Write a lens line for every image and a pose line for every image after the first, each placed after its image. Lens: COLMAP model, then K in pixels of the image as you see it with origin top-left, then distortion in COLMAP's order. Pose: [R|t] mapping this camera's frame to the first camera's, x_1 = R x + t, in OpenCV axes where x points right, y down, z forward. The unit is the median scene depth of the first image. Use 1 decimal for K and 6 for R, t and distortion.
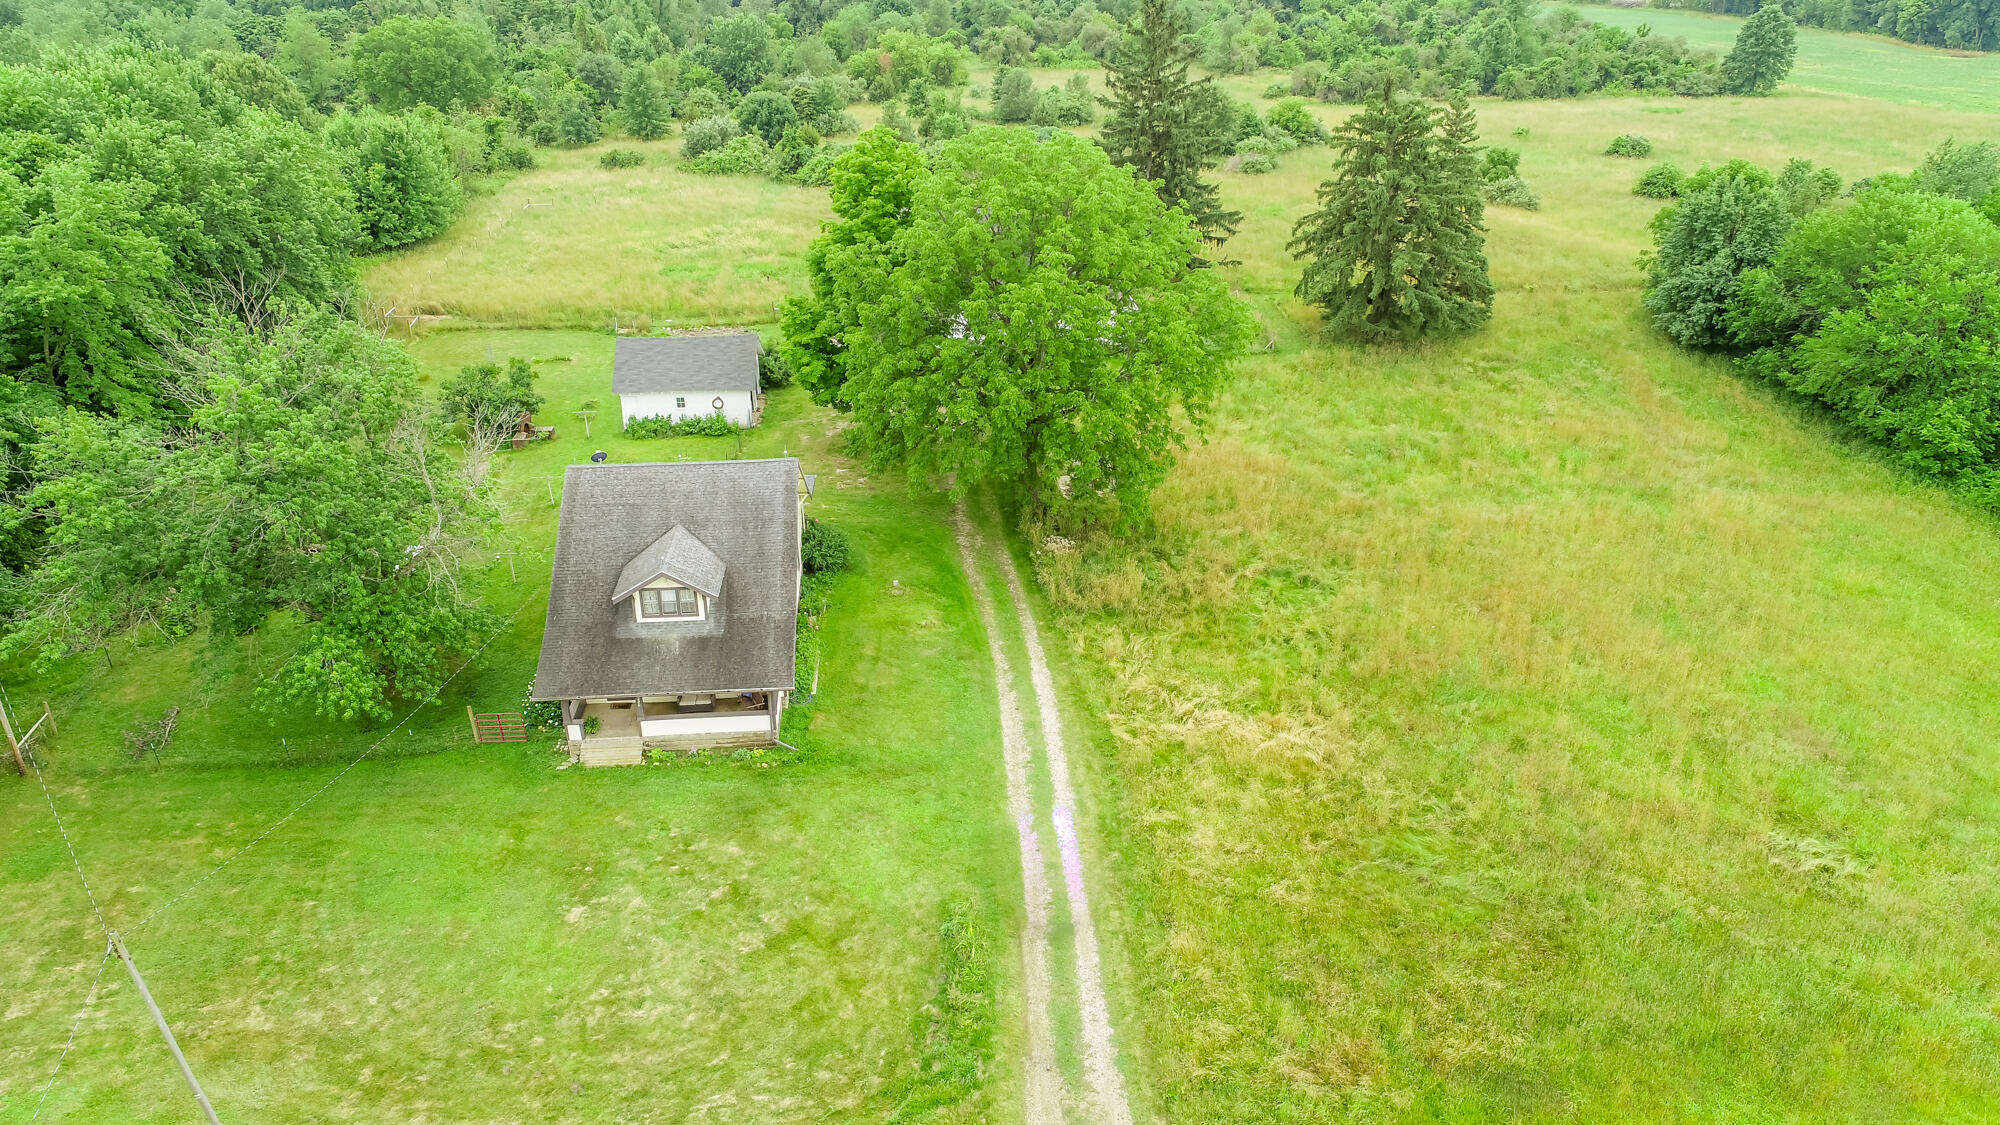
lens RADIAL K [[1337.1, 0, 998.9], [0, 1337.1, 562.6], [0, 0, 1]] dist [0.004666, -0.001661]
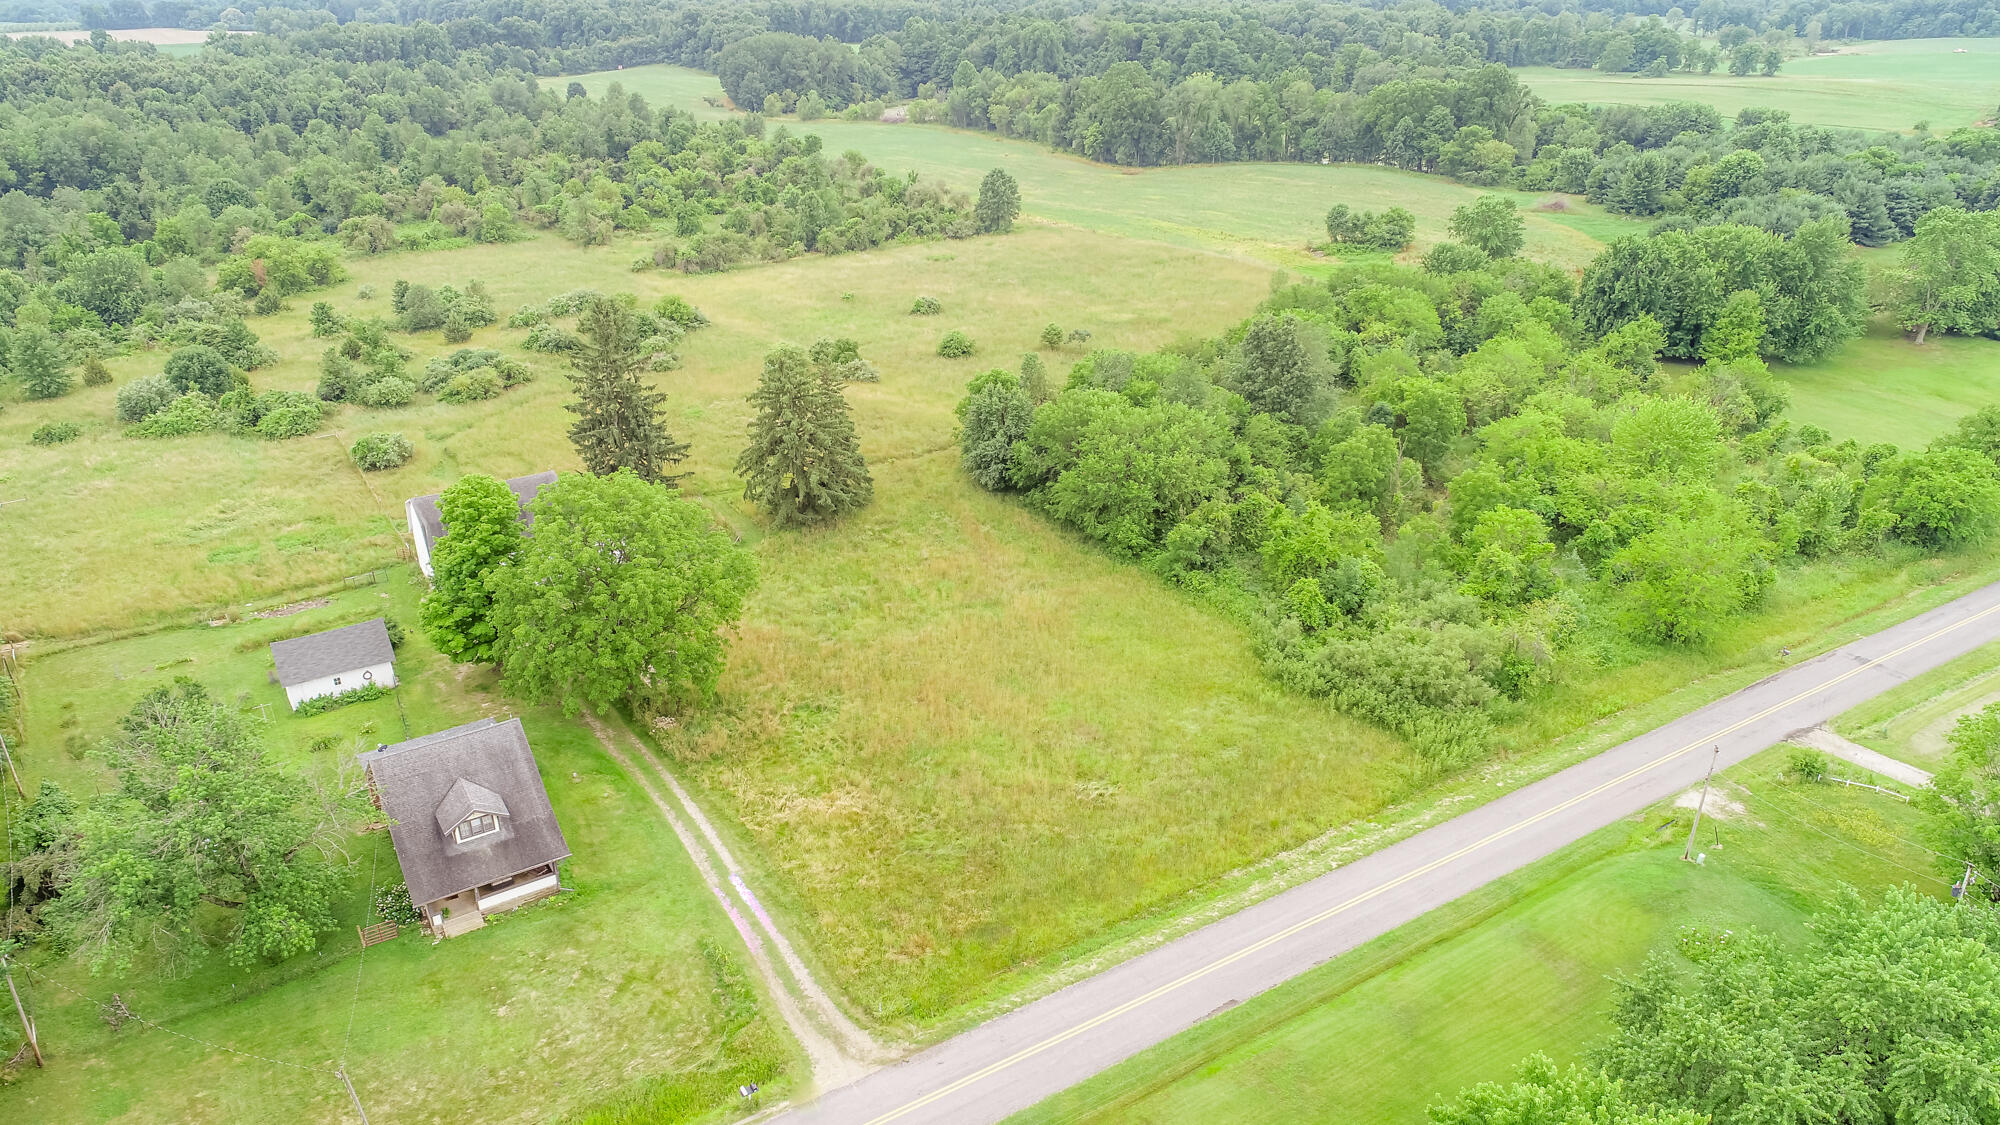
lens RADIAL K [[1337.1, 0, 1001.5], [0, 1337.1, 561.9], [0, 0, 1]] dist [0.004666, -0.001661]
pose [[0.881900, -0.196556, 0.428507, -0.249045], [0.215199, 0.976557, 0.005050, -0.123550], [-0.419454, 0.087761, 0.903524, -0.620816]]
